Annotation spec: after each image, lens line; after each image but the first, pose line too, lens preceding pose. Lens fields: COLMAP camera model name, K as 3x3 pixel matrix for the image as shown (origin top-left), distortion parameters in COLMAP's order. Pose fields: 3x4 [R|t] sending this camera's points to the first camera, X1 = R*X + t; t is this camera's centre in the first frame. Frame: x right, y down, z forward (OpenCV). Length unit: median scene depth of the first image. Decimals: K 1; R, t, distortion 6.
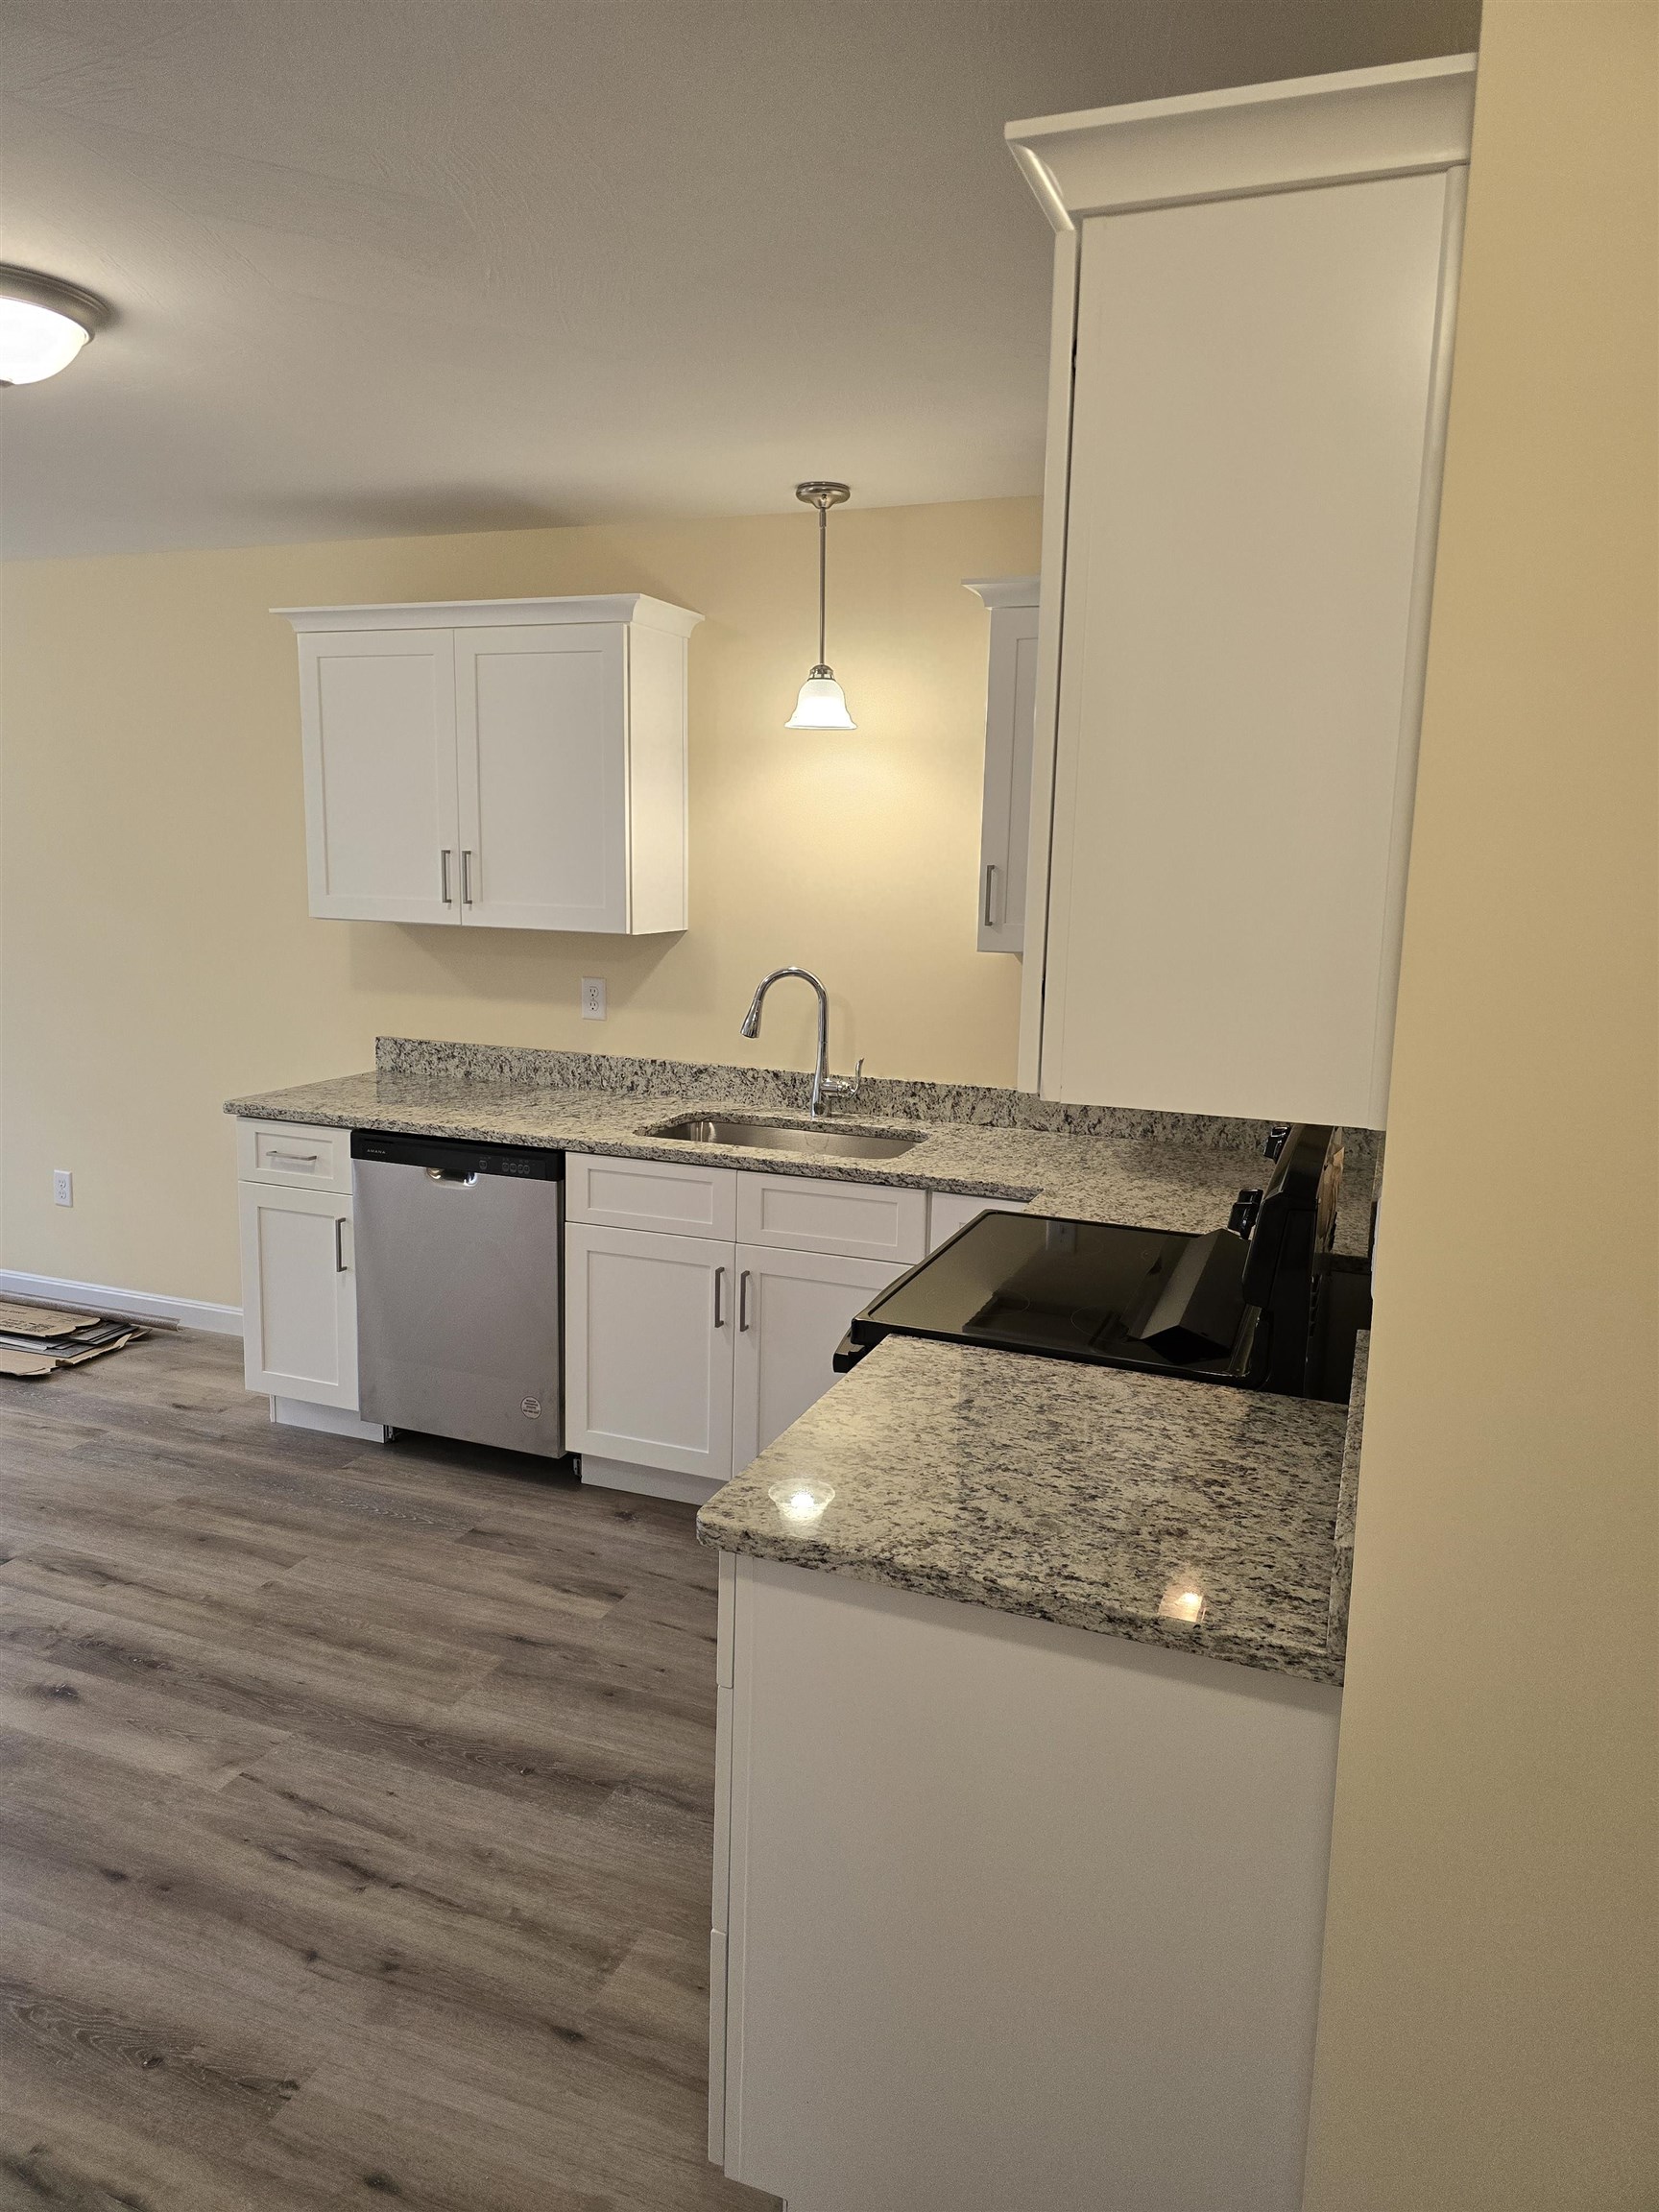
lens RADIAL K [[1483.3, 0, 820.3], [0, 1483.3, 1063.4], [0, 0, 1]] dist [0.056238, -0.048968]
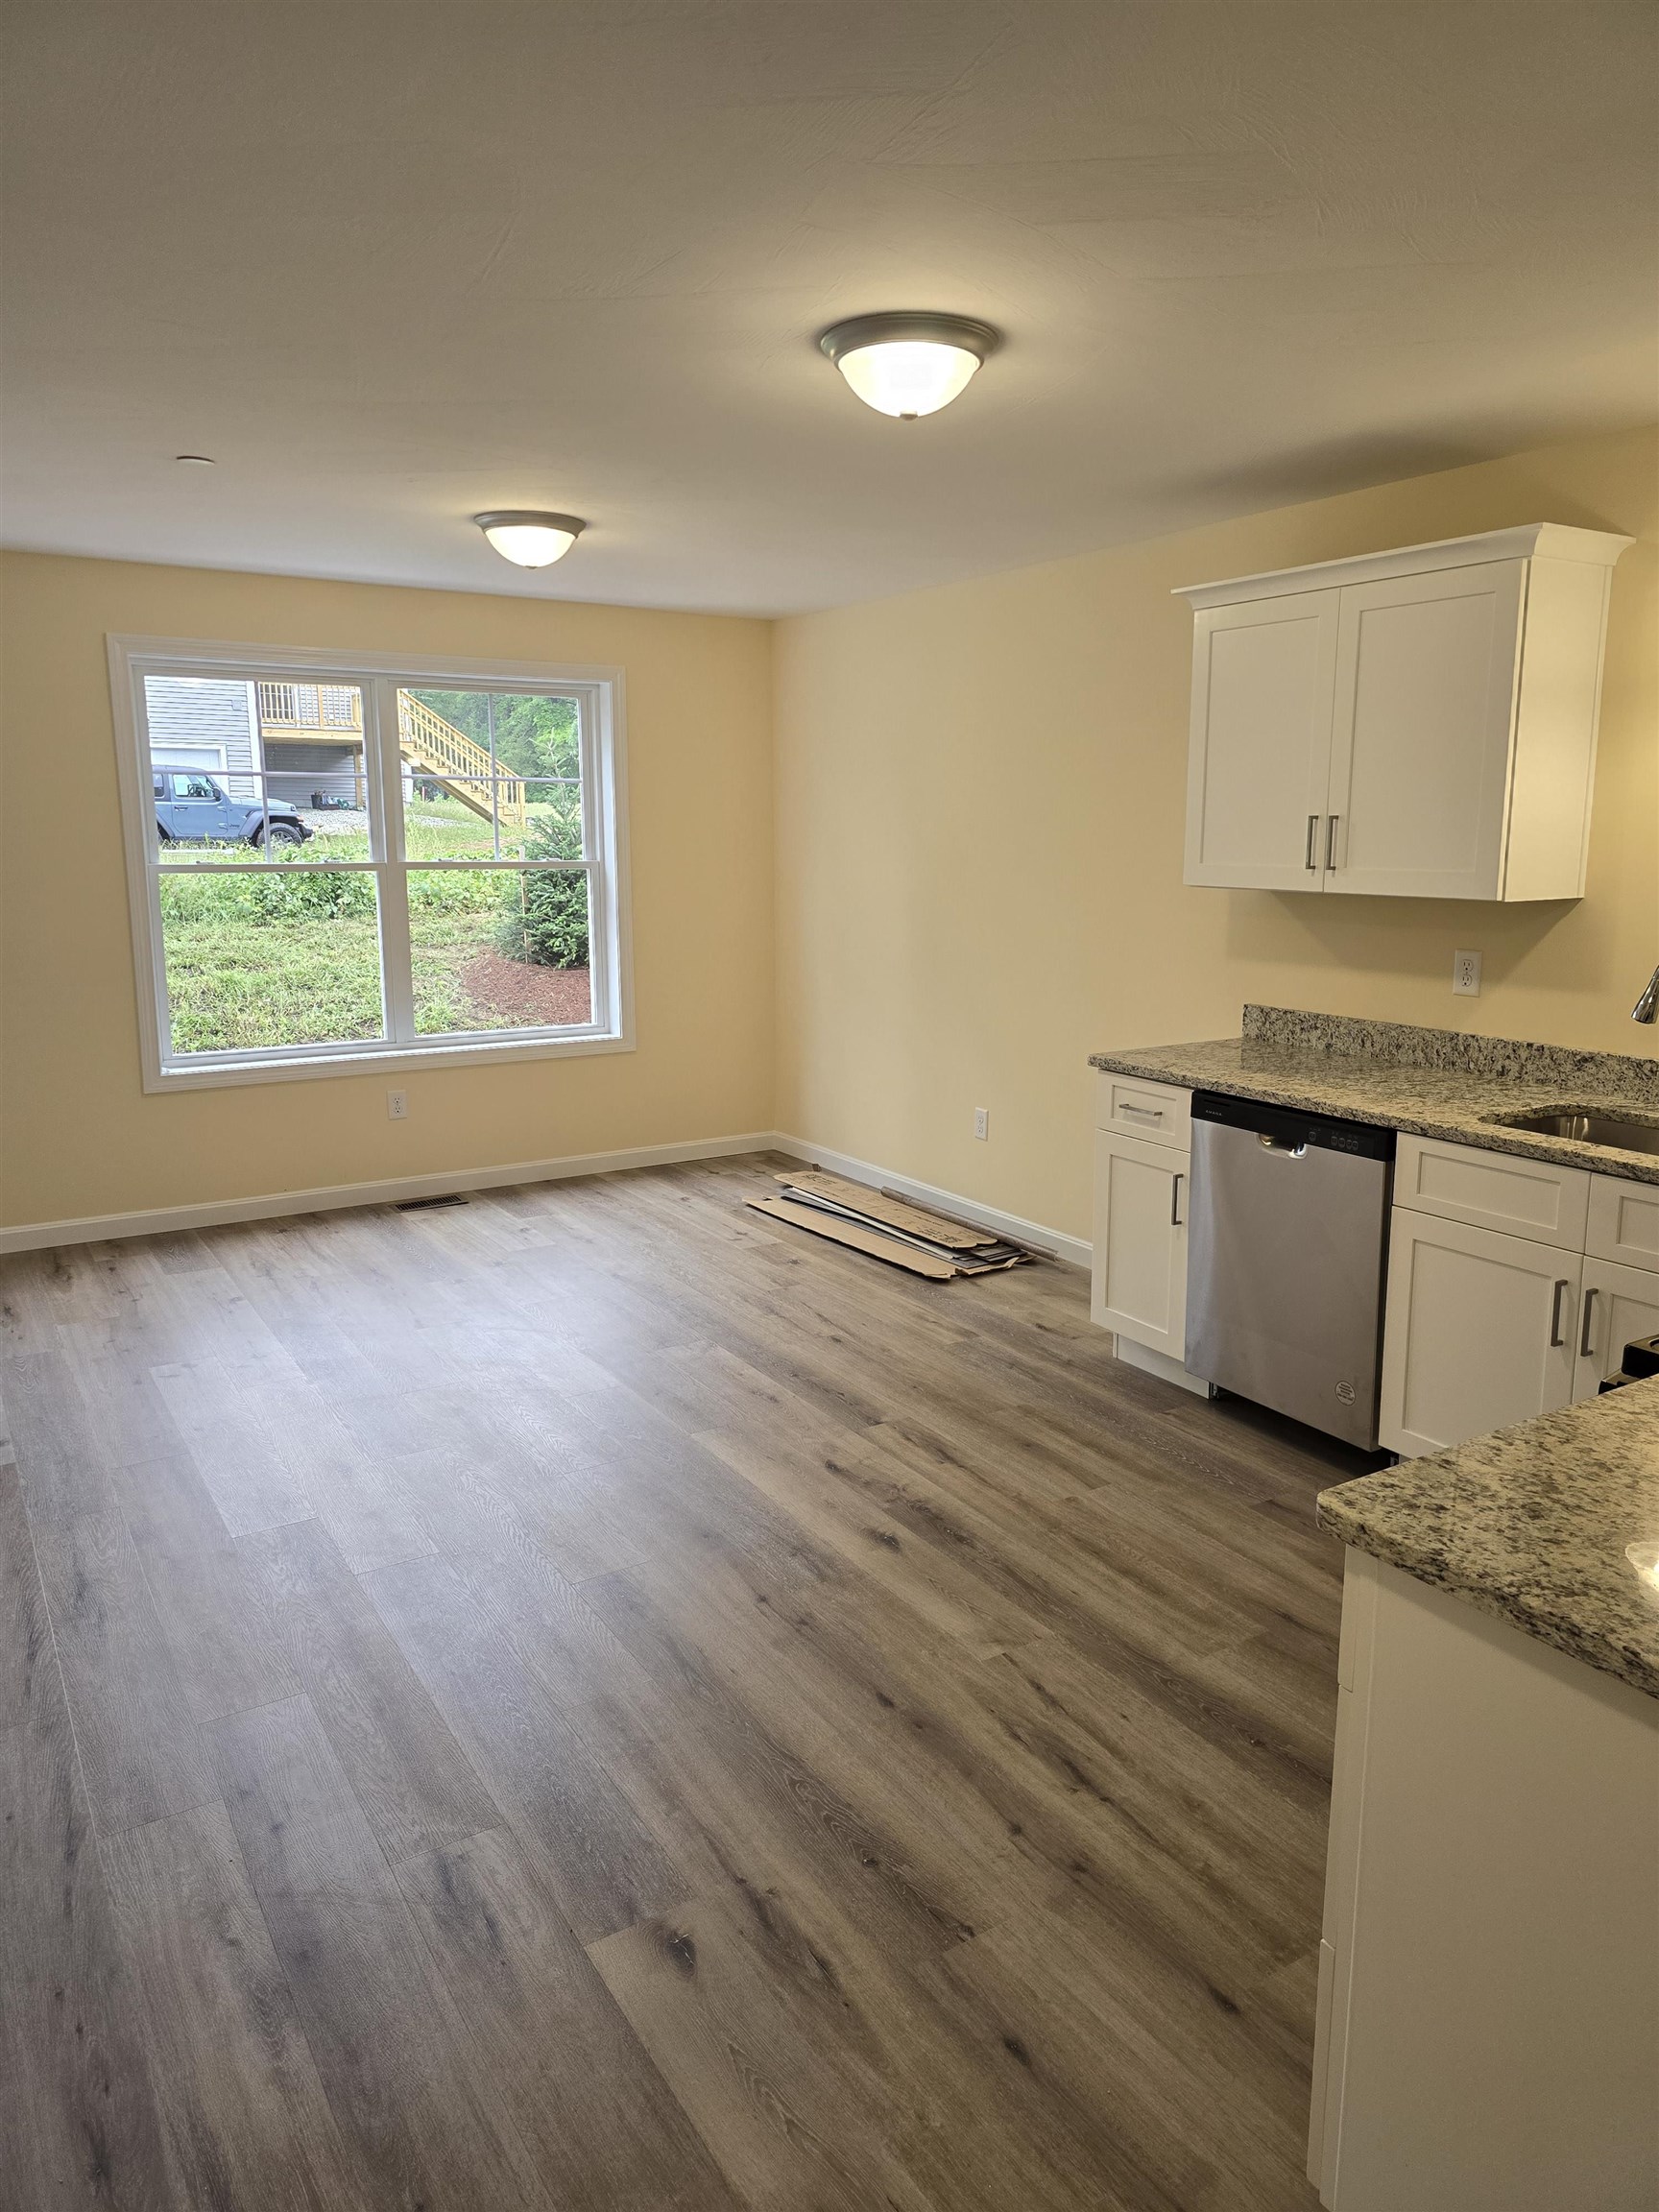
lens RADIAL K [[1485.2, 0, 850.8], [0, 1485.2, 1054.1], [0, 0, 1]] dist [0.071555, -0.069358]
pose [[0.813491, 0.073311, -0.576938, 0.093326], [-0.069778, 0.997160, 0.028320, 0.008149], [0.577376, 0.017220, 0.816297, 0.022035]]
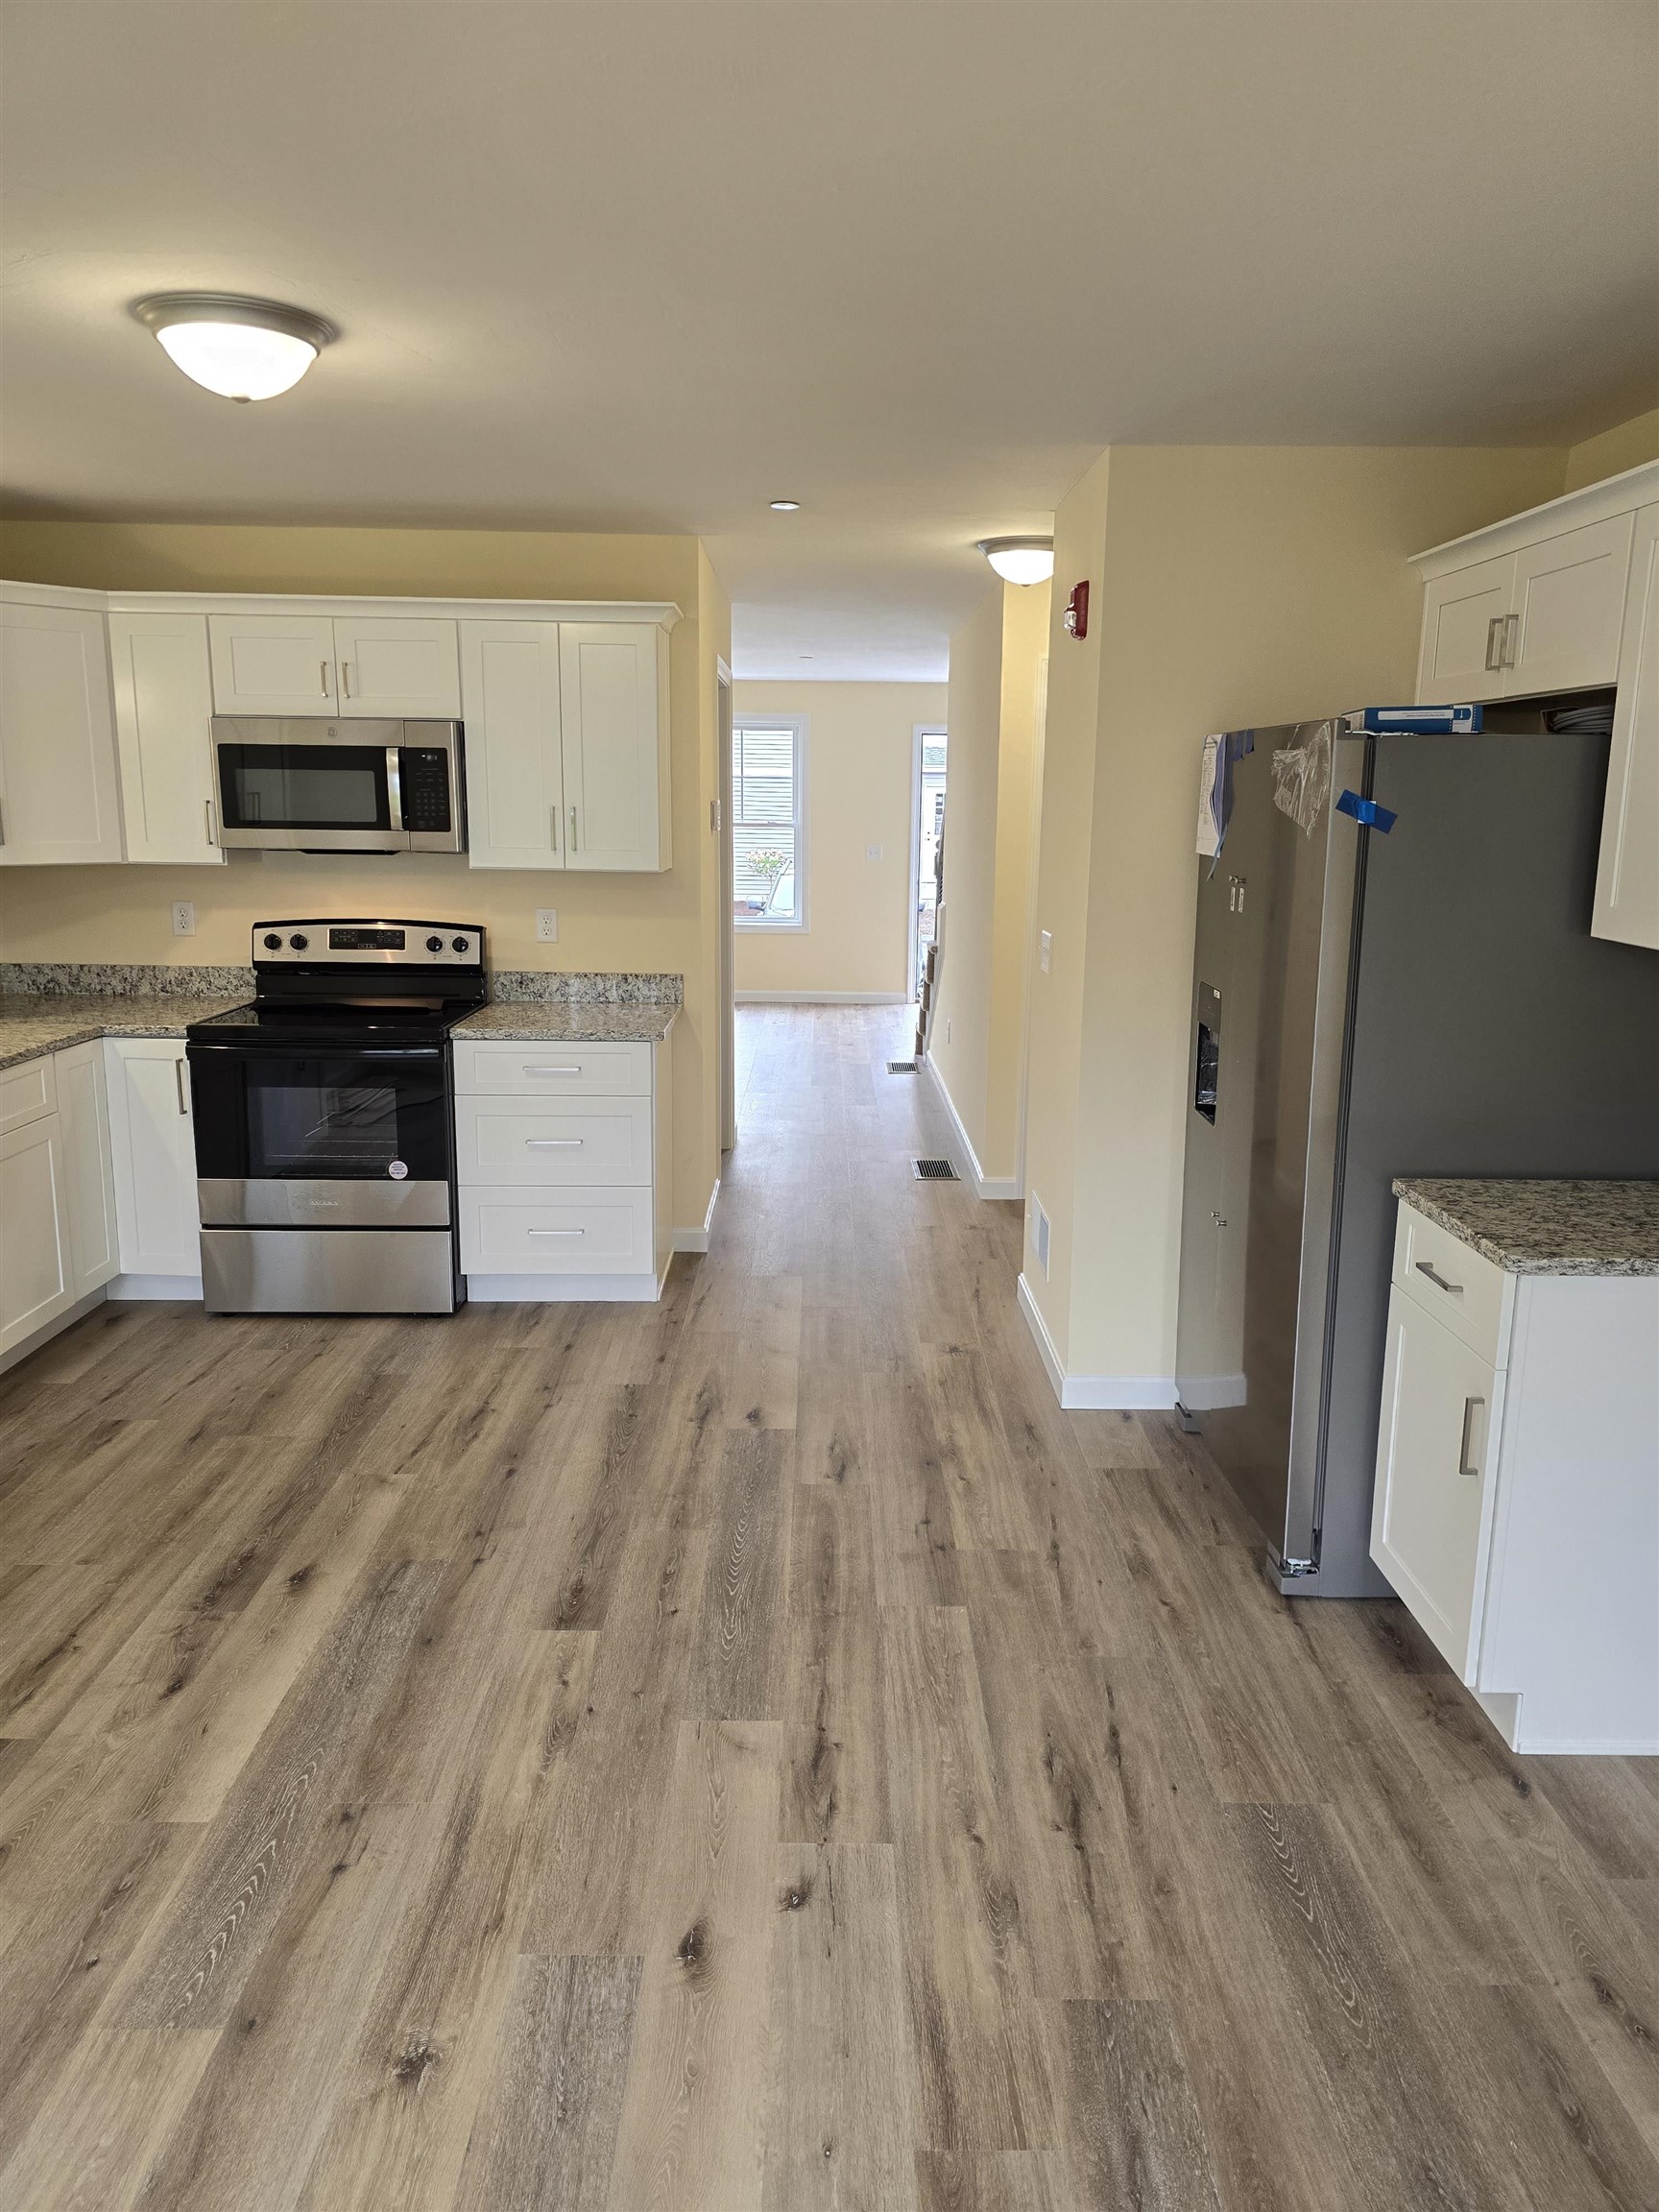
lens RADIAL K [[1471.2, 0, 822.2], [0, 1471.2, 1072.4], [0, 0, 1]] dist [0.046904, -0.037764]
pose [[-0.370284, -0.199395, 0.907266, -1.264364], [0.112942, 0.959781, 0.257031, -0.144797], [-0.922027, 0.197644, -0.332871, 0.753501]]
